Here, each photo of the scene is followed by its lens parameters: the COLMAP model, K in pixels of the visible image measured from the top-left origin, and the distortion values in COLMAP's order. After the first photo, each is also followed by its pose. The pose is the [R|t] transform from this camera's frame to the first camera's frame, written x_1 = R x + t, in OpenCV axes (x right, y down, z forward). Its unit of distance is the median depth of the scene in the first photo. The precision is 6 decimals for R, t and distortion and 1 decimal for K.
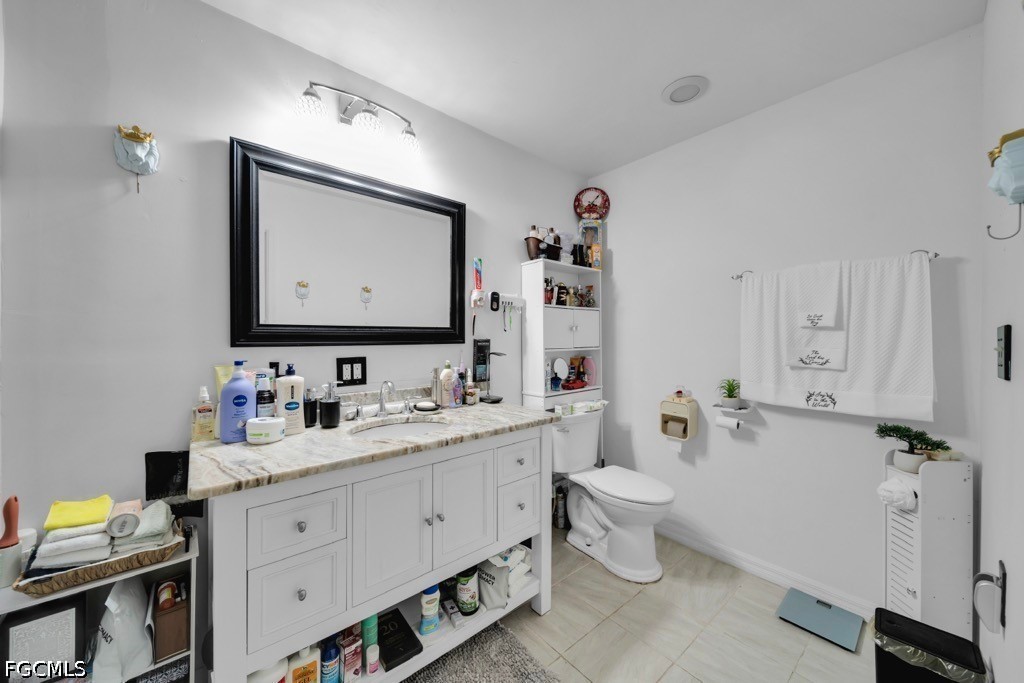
lens RADIAL K [[364.1, 0, 511.6], [0, 364.1, 338.2], [0, 0, 1]] dist [-0.001012, -0.000308]
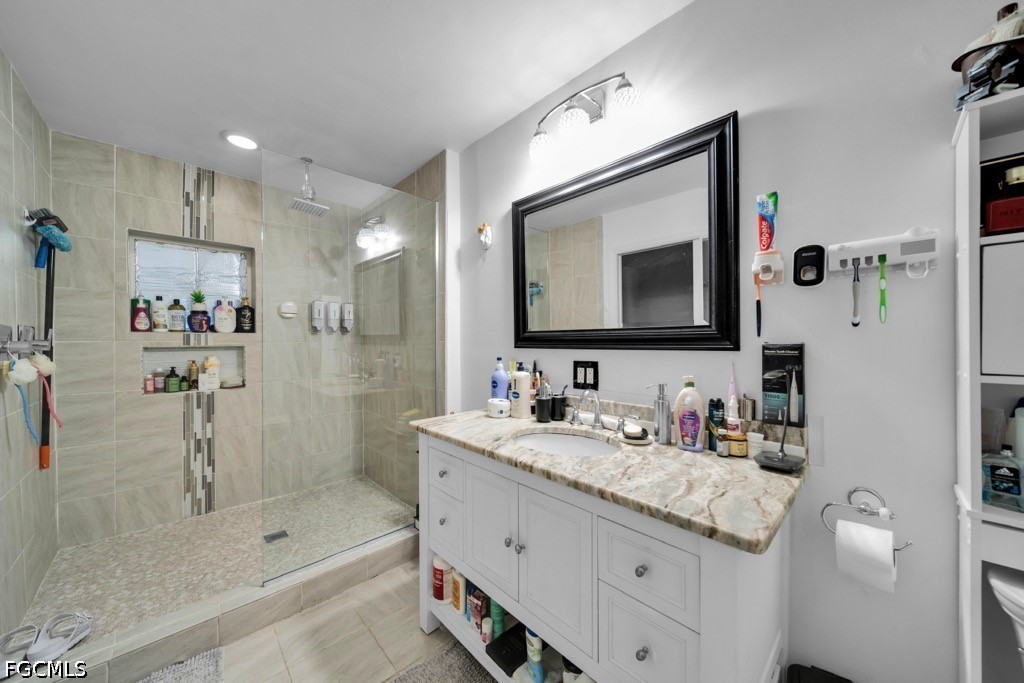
lens RADIAL K [[358.7, 0, 515.4], [0, 358.7, 342.3], [0, 0, 1]] dist [0.001023, -0.000014]
pose [[0.052540, 0.000736, -0.998619, 0.520338], [0.000958, 0.999999, 0.000788, 0.000187], [0.998618, -0.000998, 0.052539, 0.746589]]
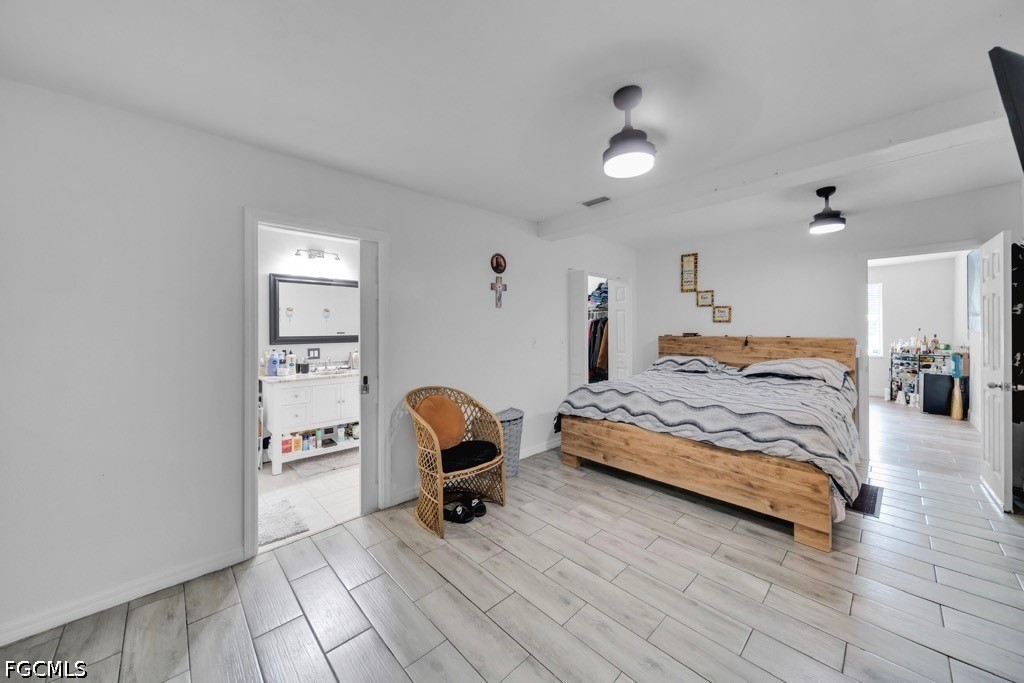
lens RADIAL K [[360.8, 0, 514.7], [0, 360.8, 331.0], [0, 0, 1]] dist [0.000510, 0.000005]
pose [[0.998011, -0.003619, 0.062933, 0.807228], [0.003677, 0.999993, -0.000811, -0.061546], [-0.062930, 0.001041, 0.998017, -1.614233]]
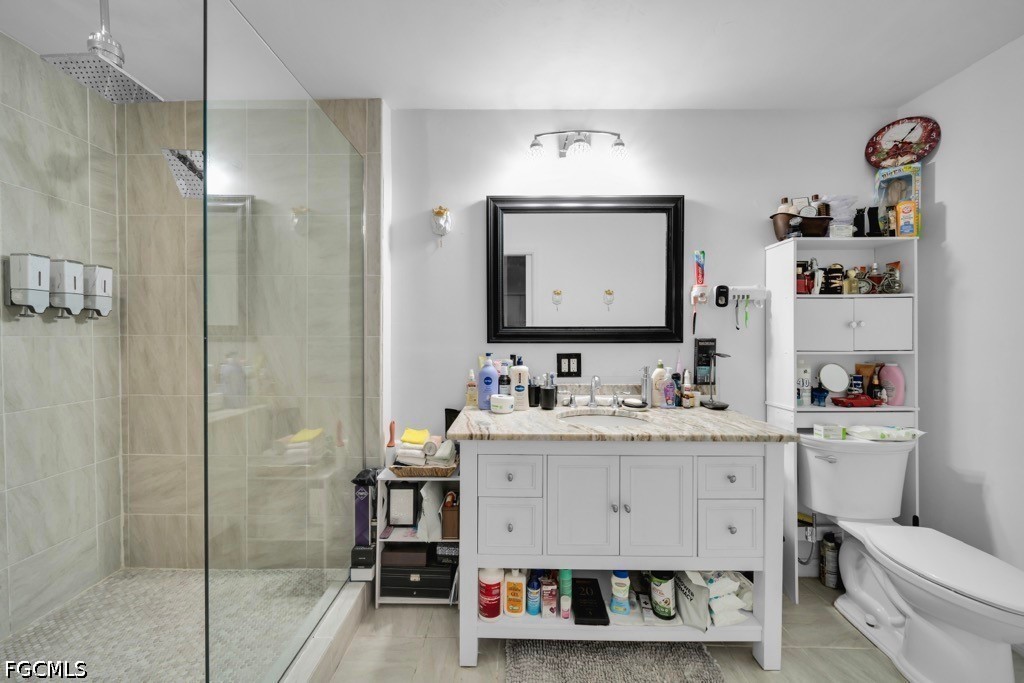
lens RADIAL K [[356.9, 0, 512.5], [0, 356.9, 338.7], [0, 0, 1]] dist [-0.000077, -0.000021]
pose [[0.752965, 0.005218, -0.658040, 0.182262], [-0.001123, 0.999977, 0.006644, -0.002225], [0.658059, -0.004264, 0.752954, 0.007435]]
